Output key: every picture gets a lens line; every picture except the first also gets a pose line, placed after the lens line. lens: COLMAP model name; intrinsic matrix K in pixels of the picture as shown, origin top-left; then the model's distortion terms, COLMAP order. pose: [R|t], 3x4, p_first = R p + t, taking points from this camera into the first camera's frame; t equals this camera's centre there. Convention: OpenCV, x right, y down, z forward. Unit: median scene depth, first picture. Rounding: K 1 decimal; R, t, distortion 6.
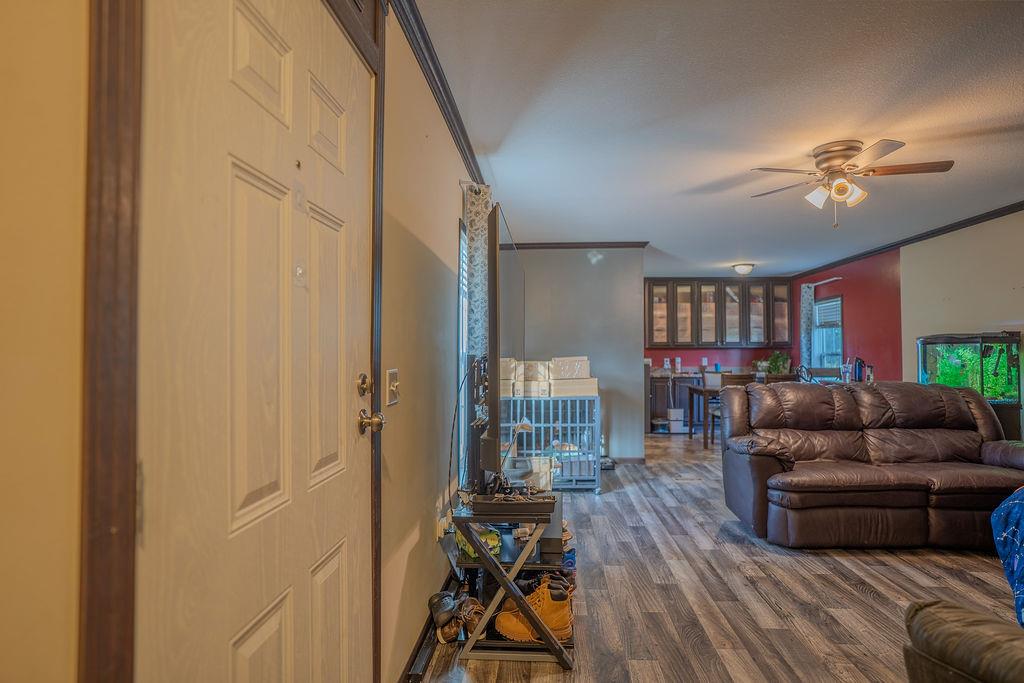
lens RADIAL K [[564.5, 0, 506.9], [0, 564.5, 341.1], [0, 0, 1]] dist [-0.053460, 0.038098]
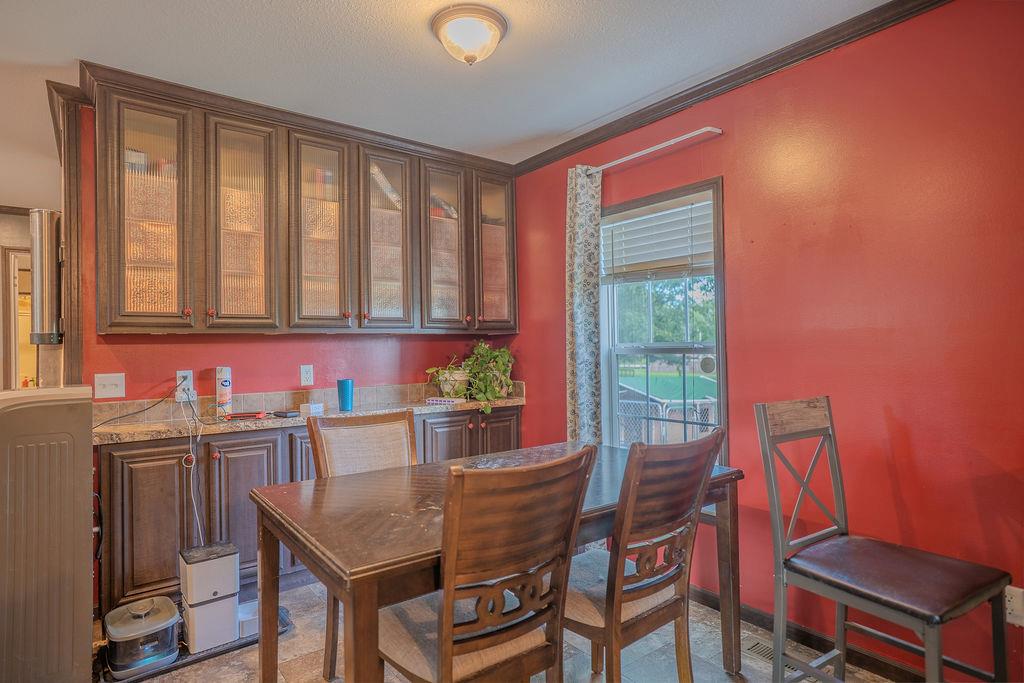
lens RADIAL K [[564.5, 0, 506.9], [0, 564.5, 341.1], [0, 0, 1]] dist [-0.053460, 0.038098]
pose [[0.753857, -0.001885, 0.657036, 0.225286], [-0.002029, 0.999984, 0.005197, 0.013869], [-0.657035, -0.005251, 0.753841, 0.680696]]
